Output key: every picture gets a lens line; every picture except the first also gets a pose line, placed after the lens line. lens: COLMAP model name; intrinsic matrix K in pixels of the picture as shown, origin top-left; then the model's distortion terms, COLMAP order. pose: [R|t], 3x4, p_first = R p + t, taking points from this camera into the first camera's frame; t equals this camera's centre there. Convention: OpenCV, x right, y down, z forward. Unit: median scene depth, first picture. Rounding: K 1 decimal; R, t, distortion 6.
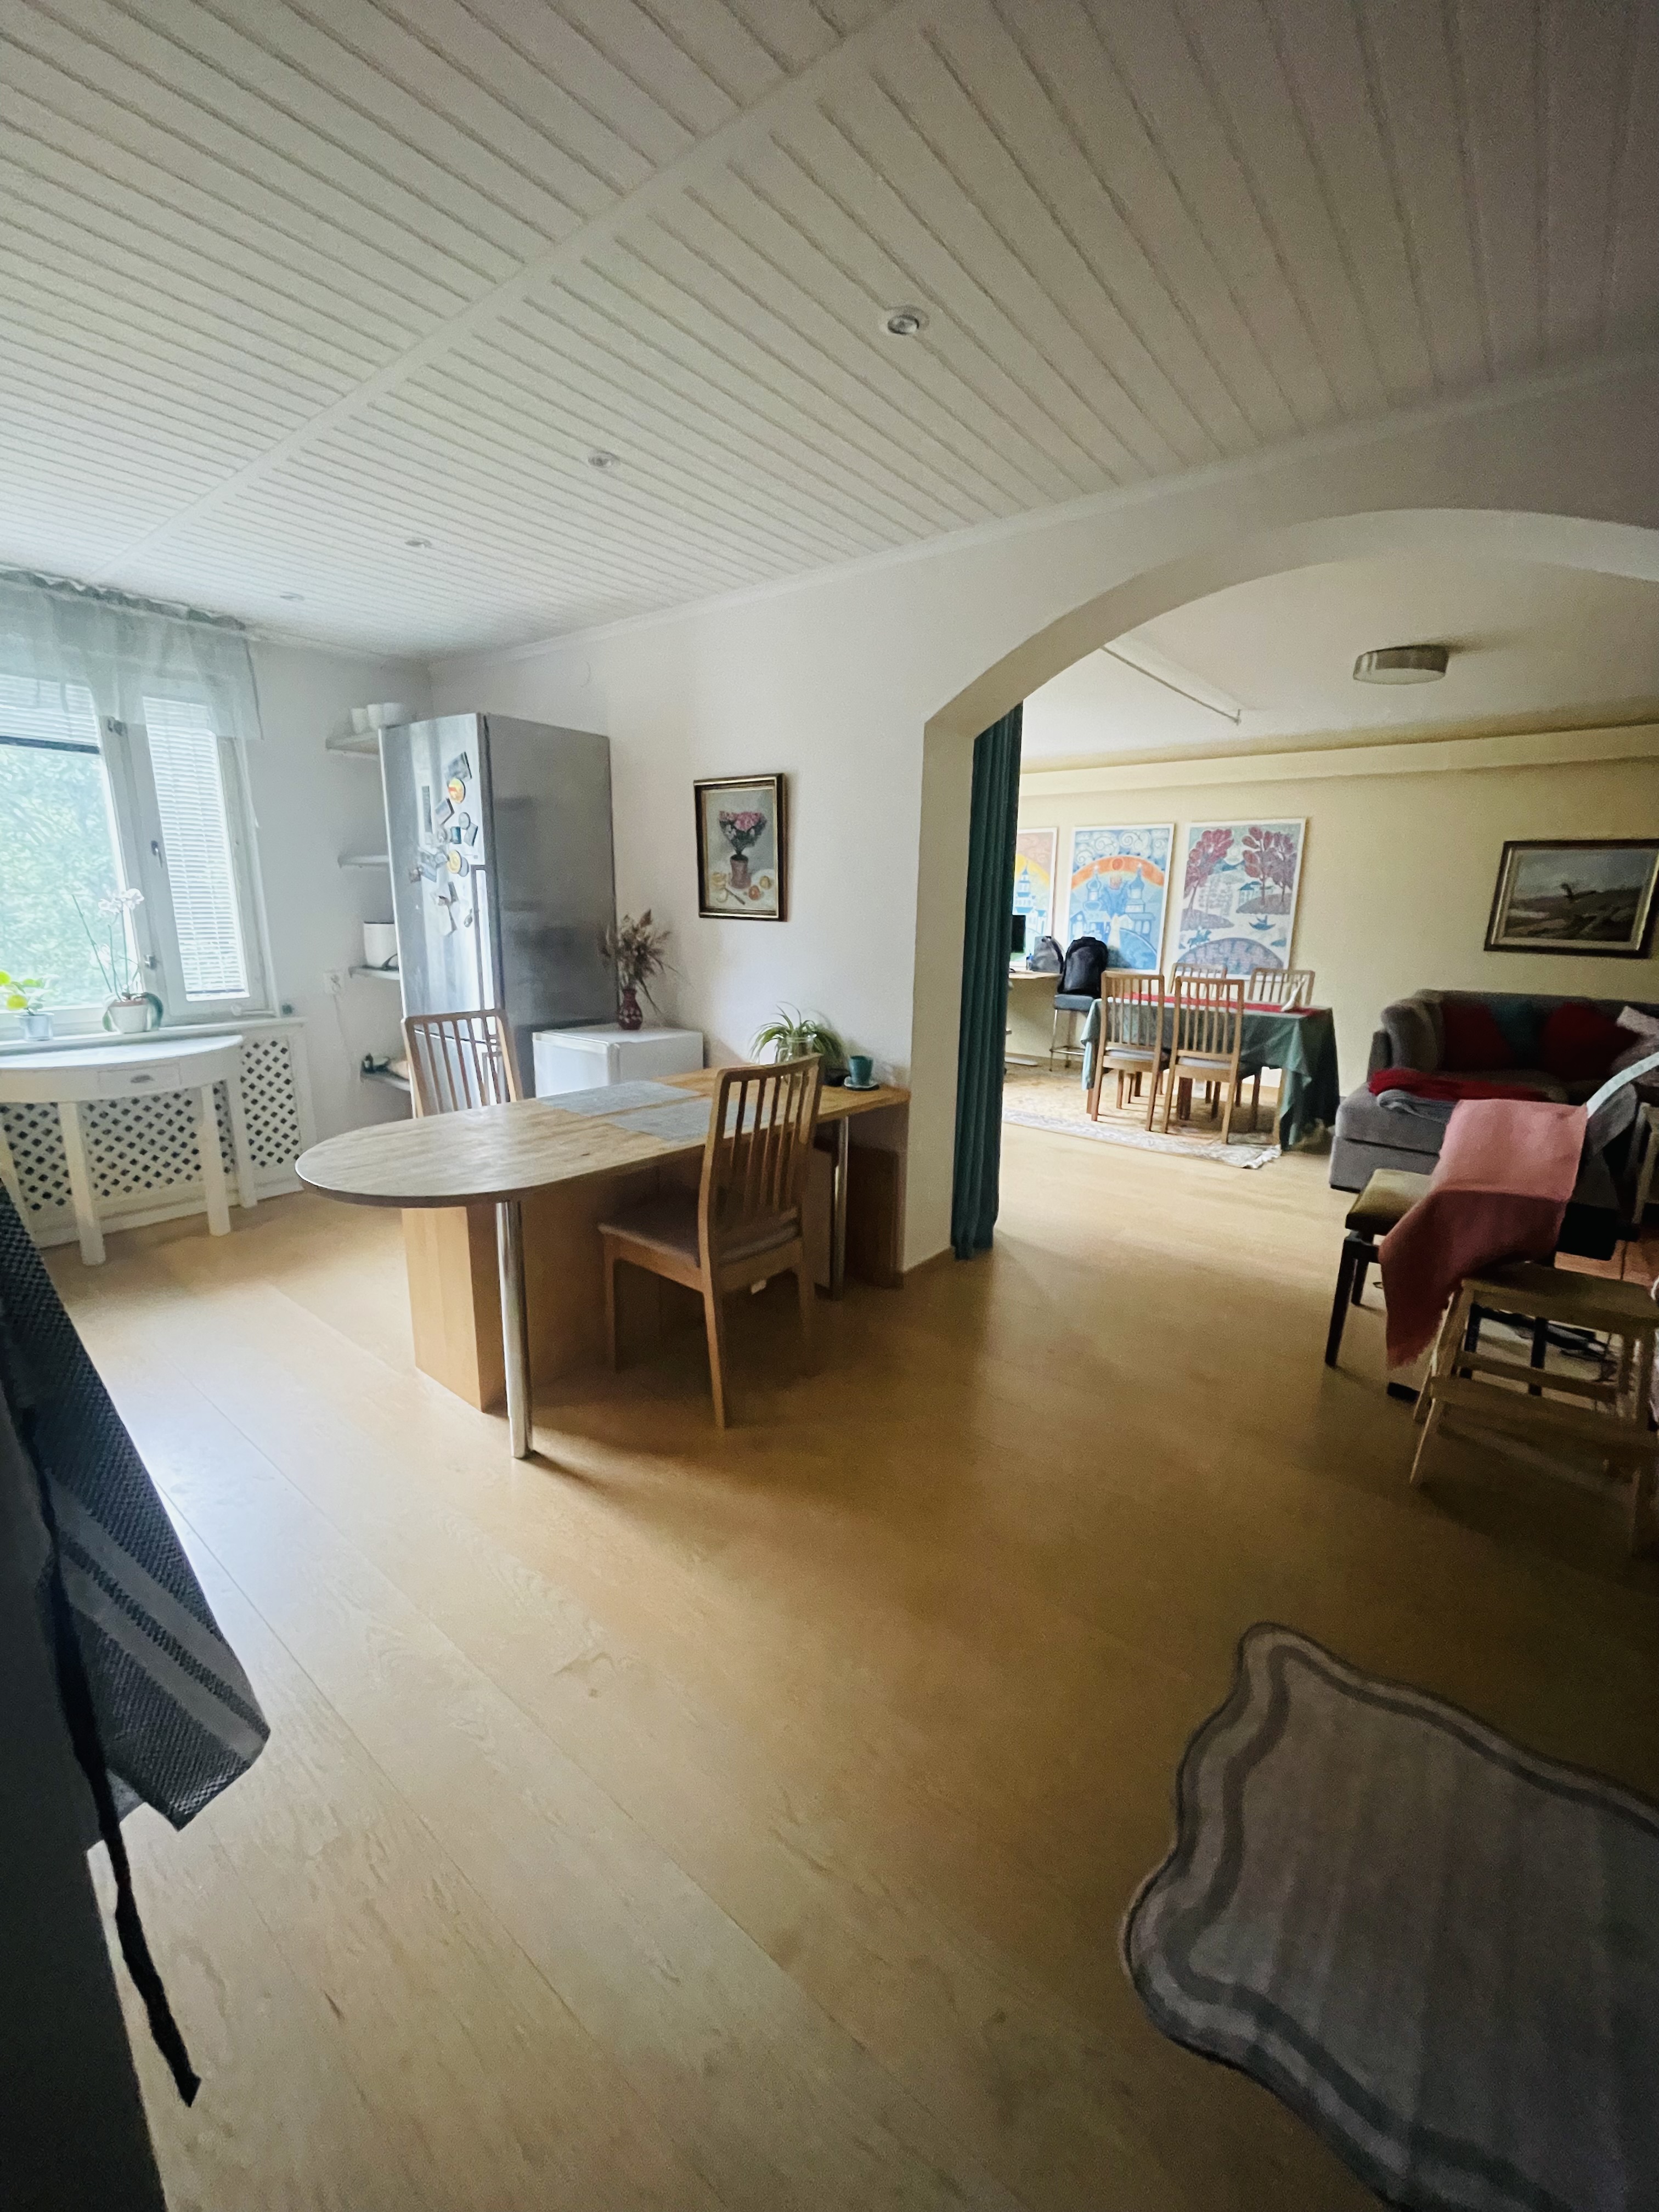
lens RADIAL K [[895.3, 0, 835.8], [0, 895.3, 1103.3], [0, 0, 1]] dist [-0.002529, 0.002701]
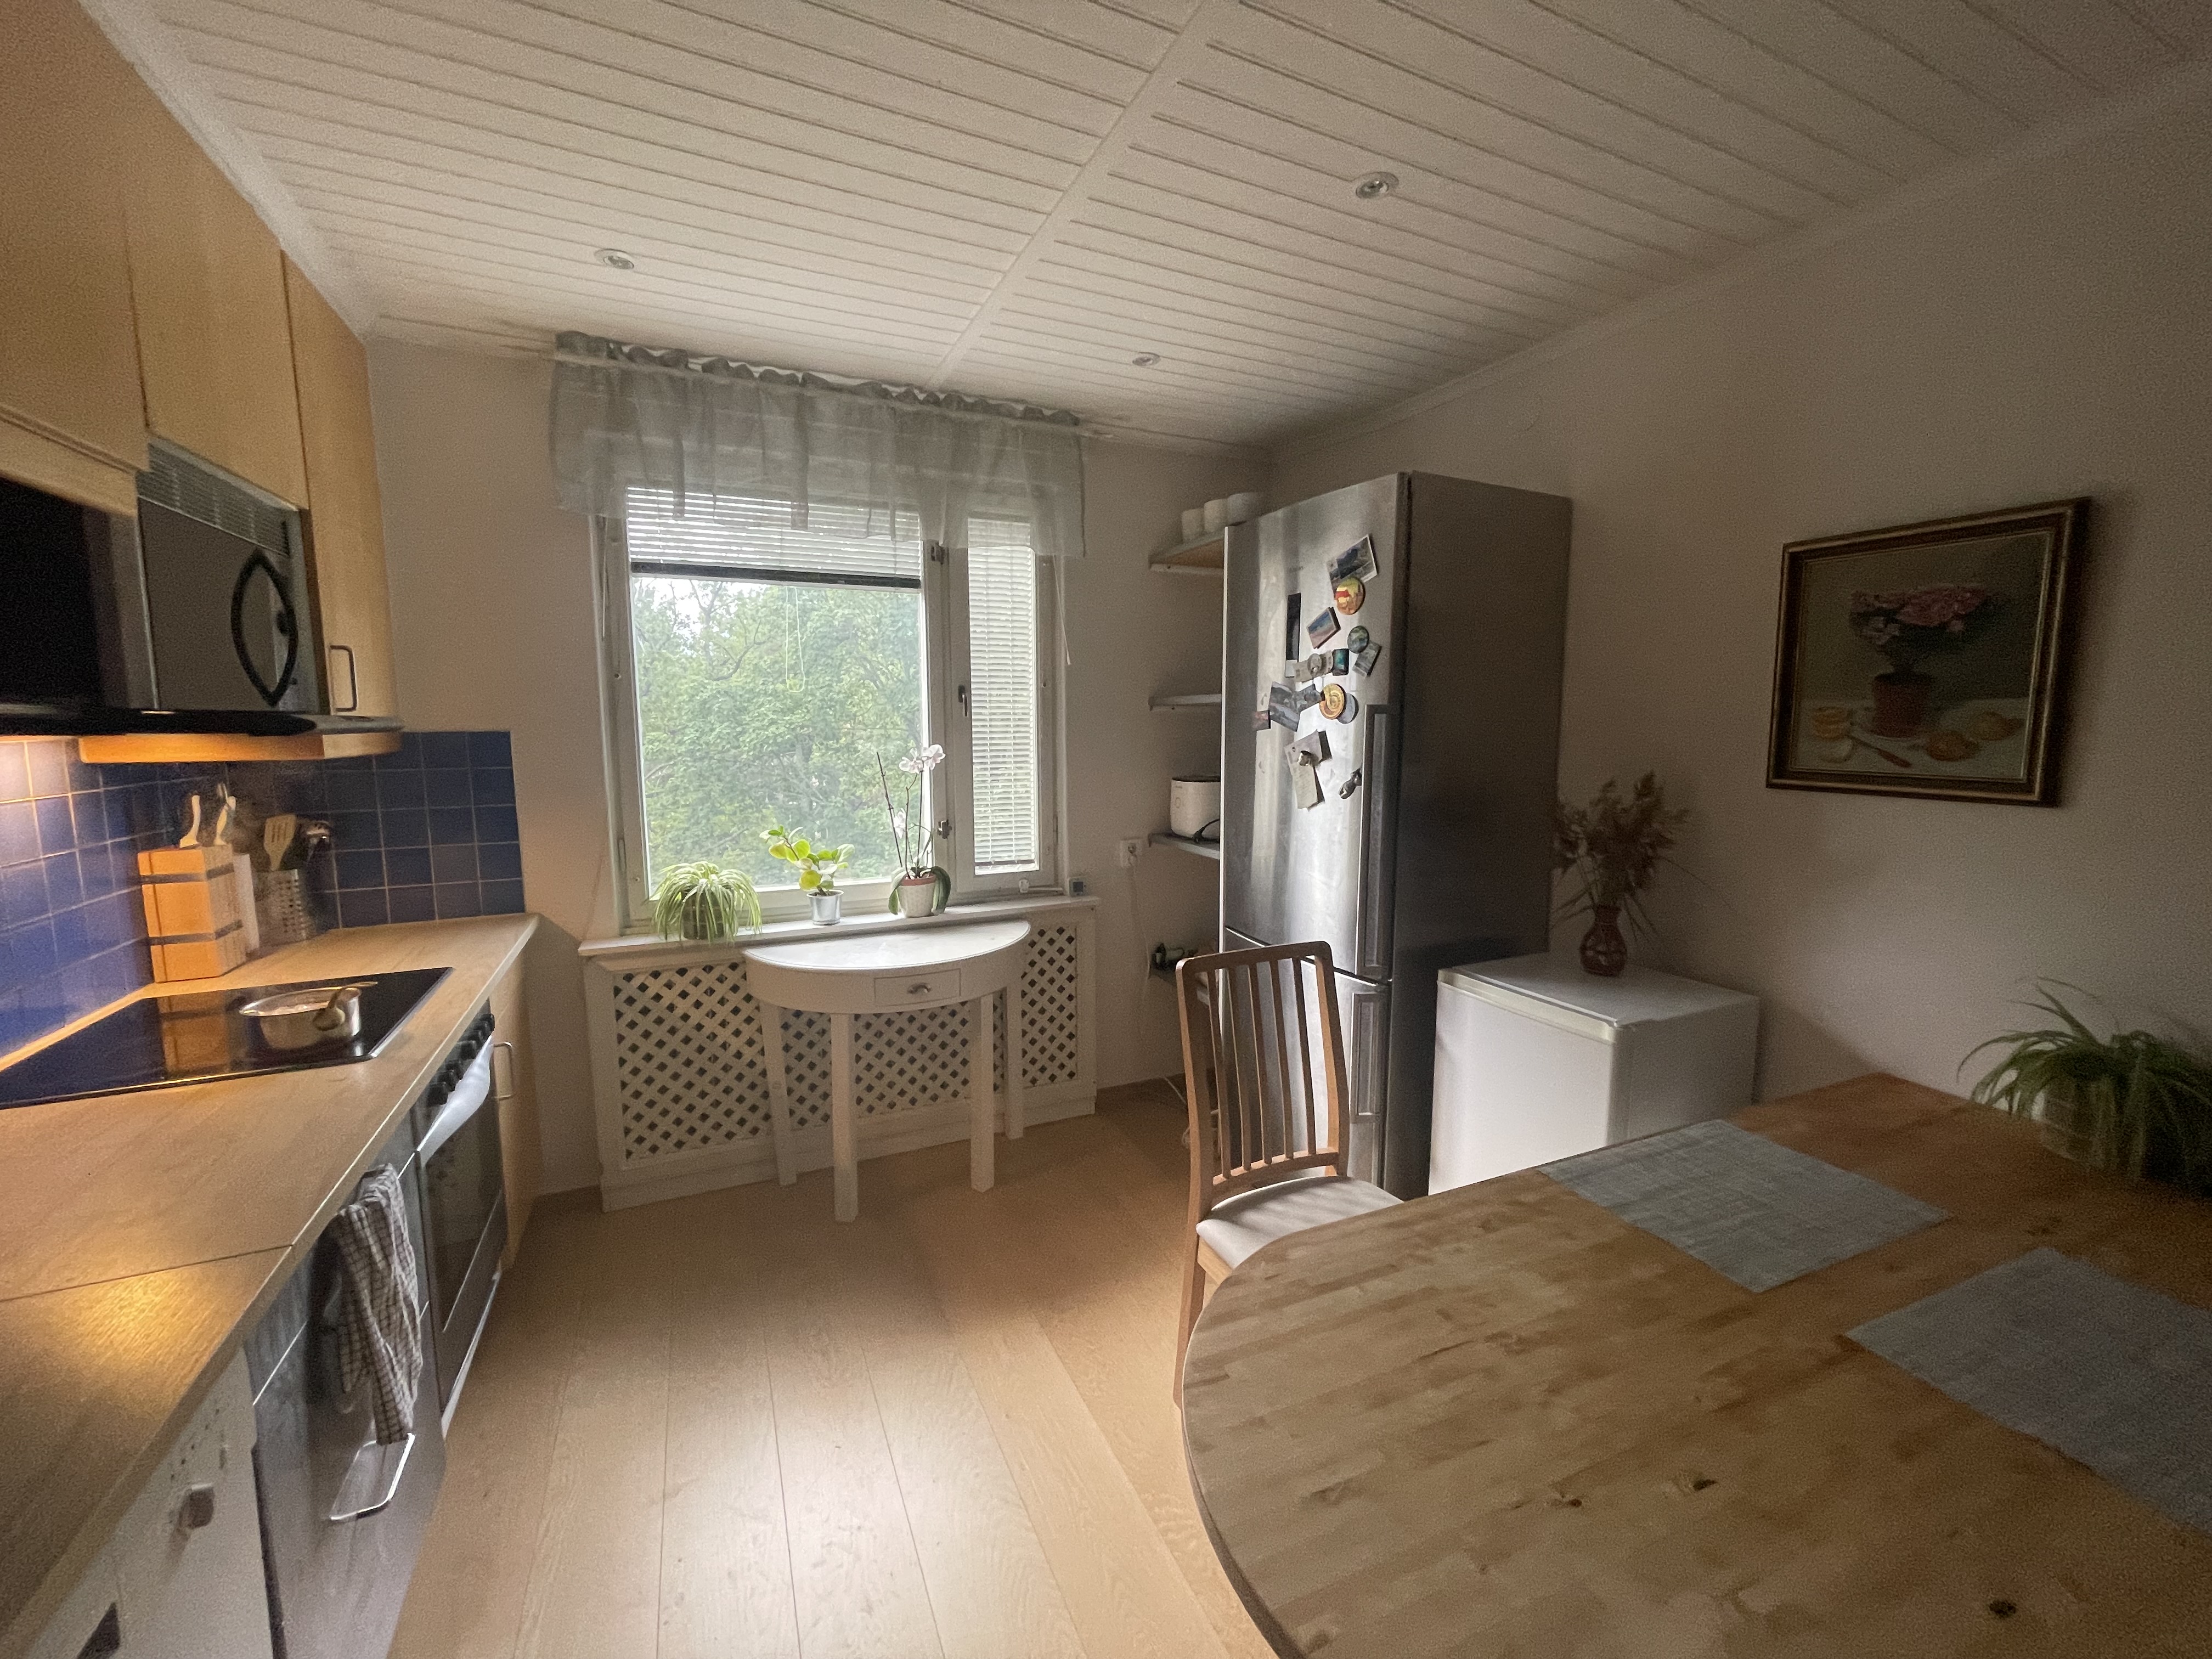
lens RADIAL K [[895.3, 0, 1108.2], [0, 895.3, 823.4], [0, 0, 1]] dist [-0.002529, 0.002701]
pose [[0.894676, 0.033848, -0.445432, -0.258548], [-0.083439, 0.992239, -0.092194, -0.097939], [0.438854, 0.119650, 0.890557, 0.325610]]
